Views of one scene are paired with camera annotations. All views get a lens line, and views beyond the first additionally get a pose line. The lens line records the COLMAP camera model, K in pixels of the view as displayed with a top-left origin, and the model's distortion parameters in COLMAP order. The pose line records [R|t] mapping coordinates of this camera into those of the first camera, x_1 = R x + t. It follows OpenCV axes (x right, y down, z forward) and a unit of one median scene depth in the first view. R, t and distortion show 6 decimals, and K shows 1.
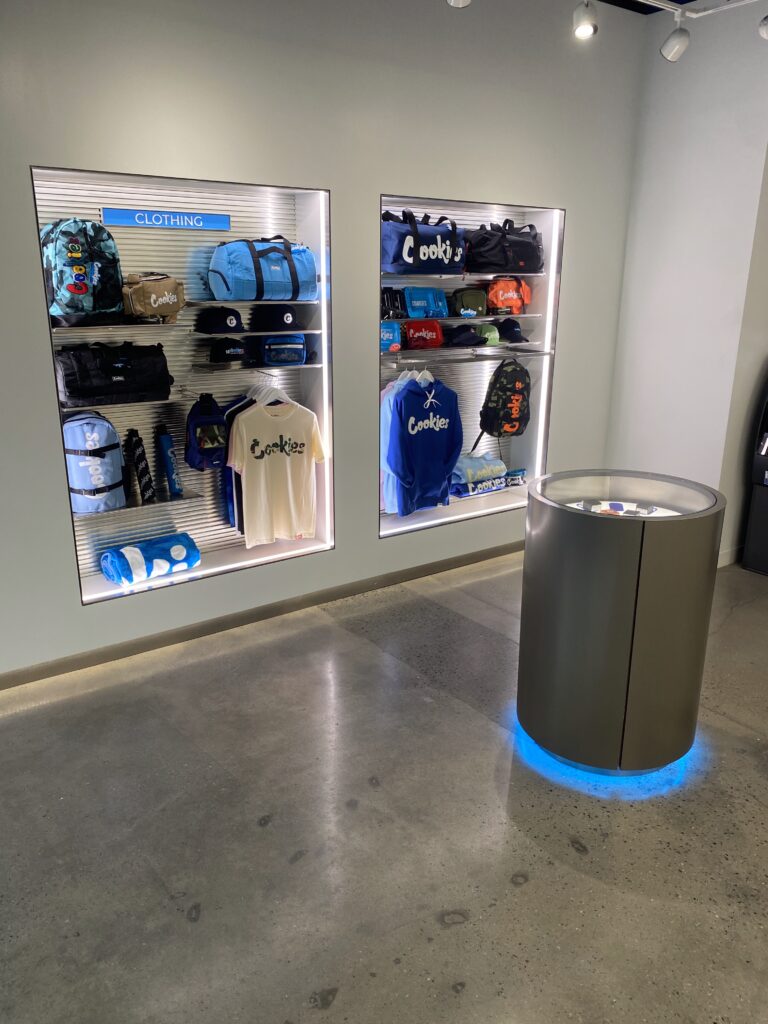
lens RADIAL K [[799.4, 0, 385.9], [0, 799.4, 540.8], [0, 0, 1]] dist [0.067649, -0.005333]
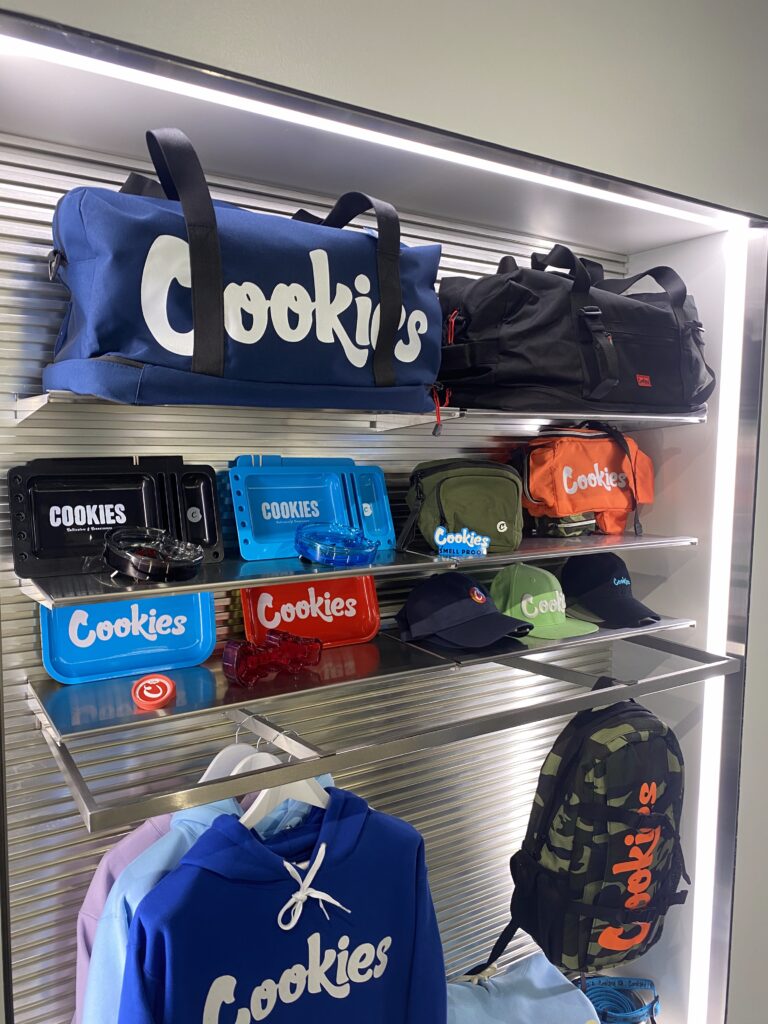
lens RADIAL K [[799.4, 0, 385.9], [0, 799.4, 540.8], [0, 0, 1]] dist [0.067649, -0.005333]
pose [[0.999219, 0.006105, -0.039037, 0.086946], [-0.013549, 0.981030, -0.193380, -0.228669], [0.037116, 0.193758, 0.980347, 0.719991]]
